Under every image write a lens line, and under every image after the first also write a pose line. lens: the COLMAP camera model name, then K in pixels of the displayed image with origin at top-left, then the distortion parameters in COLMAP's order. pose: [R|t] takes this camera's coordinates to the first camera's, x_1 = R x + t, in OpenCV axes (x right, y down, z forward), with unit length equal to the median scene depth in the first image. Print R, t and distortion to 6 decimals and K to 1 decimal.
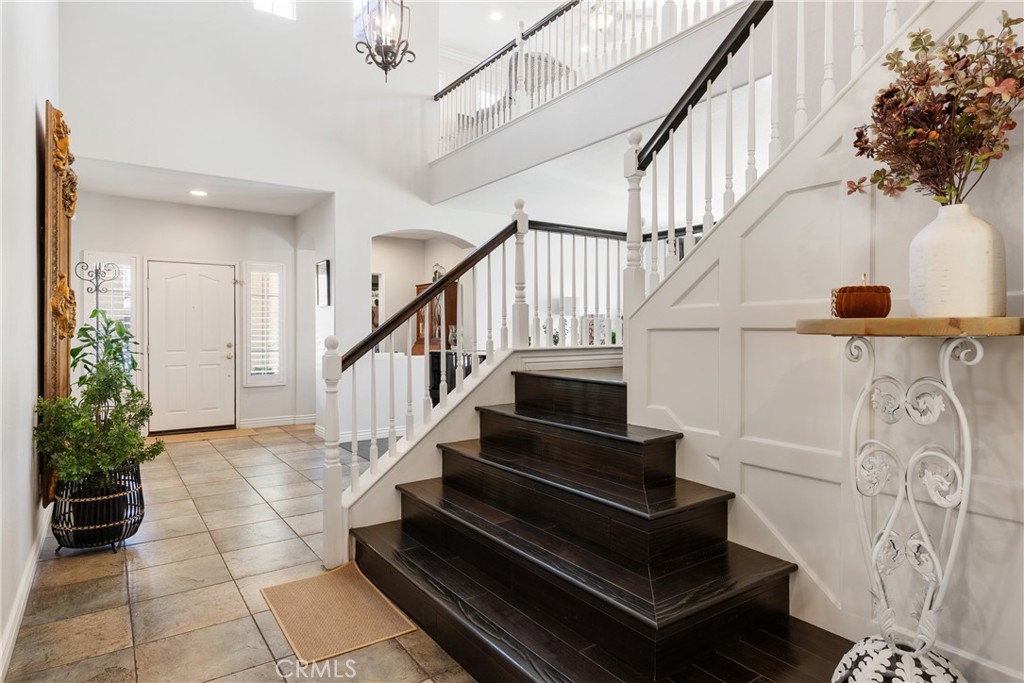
lens RADIAL K [[586.5, 0, 509.9], [0, 586.5, 337.5], [0, 0, 1]] dist [0.003141, 0.000868]
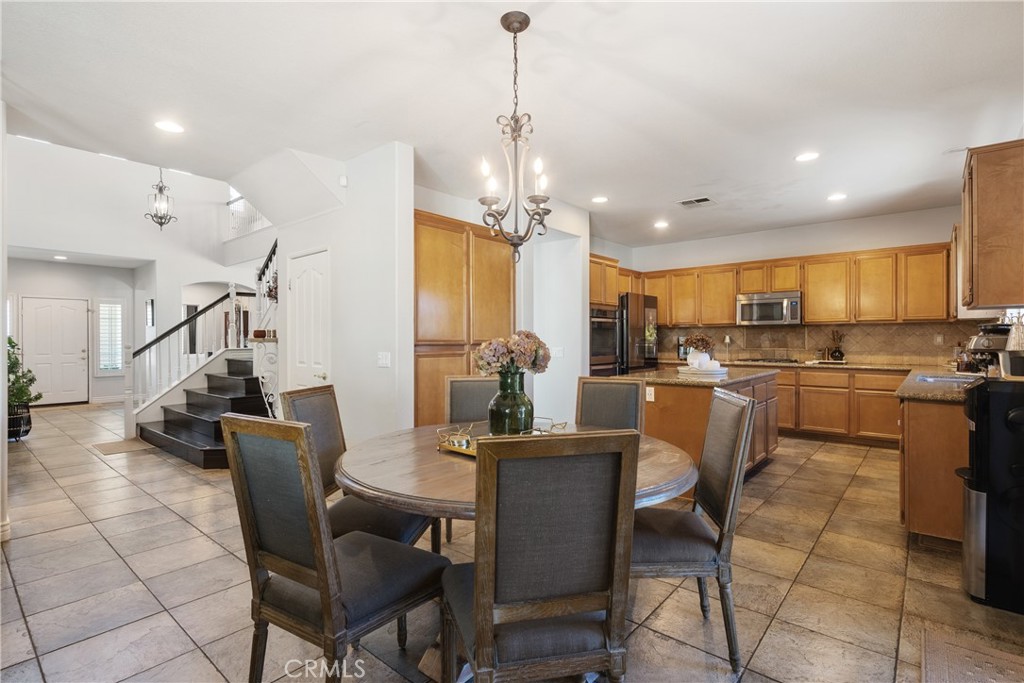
lens RADIAL K [[494.3, 0, 515.3], [0, 494.3, 341.3], [0, 0, 1]] dist [0.000241, -0.000598]
pose [[0.966615, -0.007344, 0.256130, 0.518772], [0.009291, 0.999936, -0.006393, 0.011728], [-0.256066, 0.008559, 0.966621, -0.995042]]
